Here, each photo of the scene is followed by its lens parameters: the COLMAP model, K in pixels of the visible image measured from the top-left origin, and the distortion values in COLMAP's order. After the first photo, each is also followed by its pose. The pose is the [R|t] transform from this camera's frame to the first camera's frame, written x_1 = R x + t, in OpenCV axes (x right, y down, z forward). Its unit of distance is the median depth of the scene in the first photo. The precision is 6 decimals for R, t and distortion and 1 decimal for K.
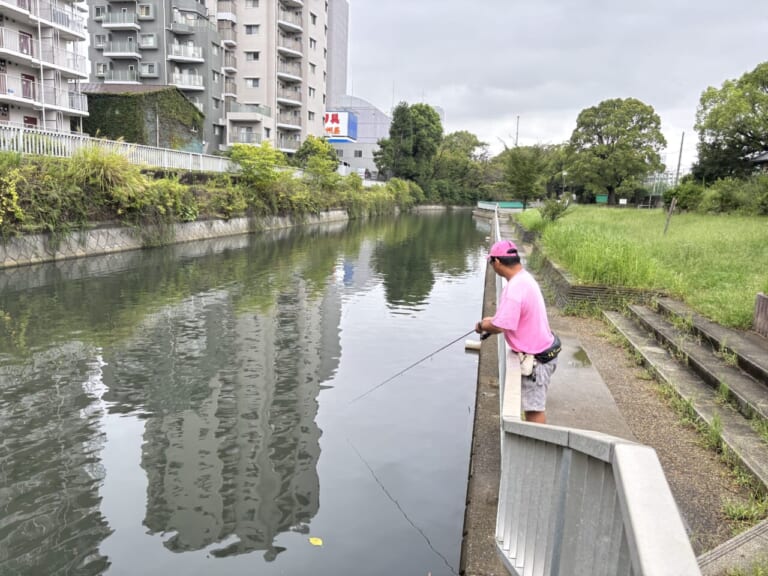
lens RADIAL K [[578.1, 0, 384.0], [0, 578.1, 288.0], [0, 0, 1]] dist [-0.001170, -0.006879]
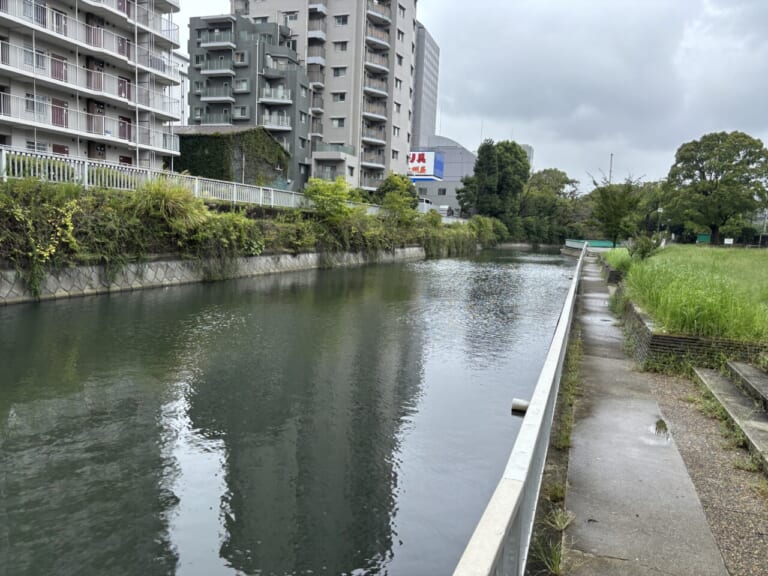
lens RADIAL K [[578.5, 0, 386.1], [0, 578.5, 294.0], [0, 0, 1]] dist [0.003101, -0.003813]
pose [[0.989490, 0.020136, -0.143194, 0.013604], [-0.028028, 0.998184, -0.053314, -0.001510], [0.141860, 0.056767, 0.988258, 0.027409]]
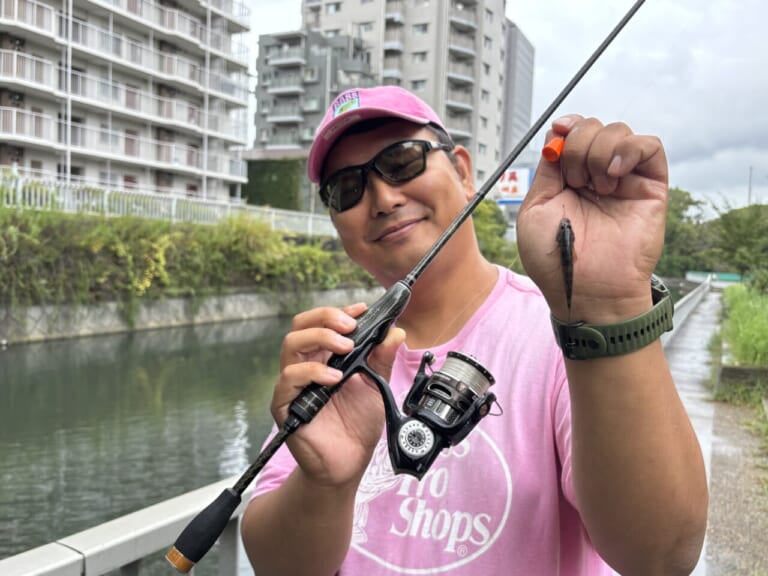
lens RADIAL K [[686.5, 0, 385.9], [0, 686.5, 289.0], [0, 0, 1]] dist [0.003352, -0.003730]
pose [[0.964031, 0.013633, -0.265442, 0.023158], [-0.046386, 0.991987, -0.117516, 0.005024], [0.261712, 0.125602, 0.956938, -0.021824]]
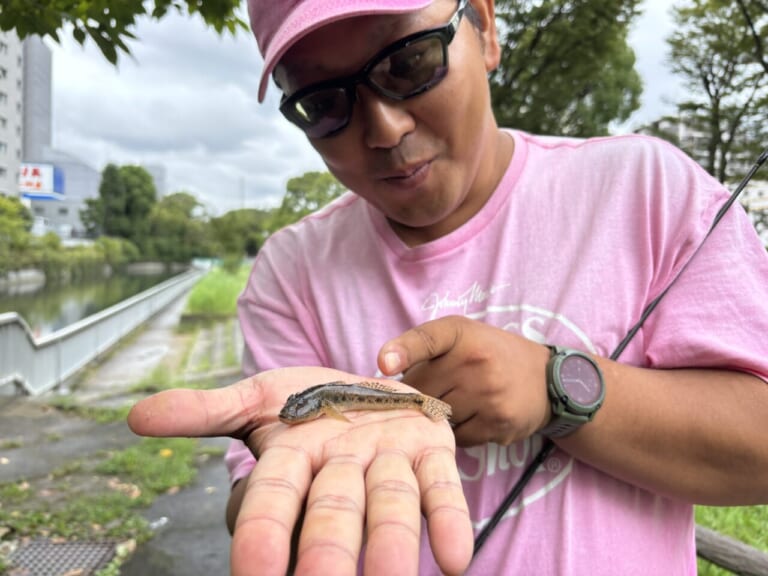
lens RADIAL K [[578.1, 0, 384.0], [0, 578.1, 288.0], [0, 0, 1]] dist [-0.001170, -0.006879]
pose [[0.900616, -0.034972, 0.433207, 0.030959], [0.077770, 0.993637, -0.081465, 0.018975], [-0.427602, 0.107059, 0.897605, -0.116721]]
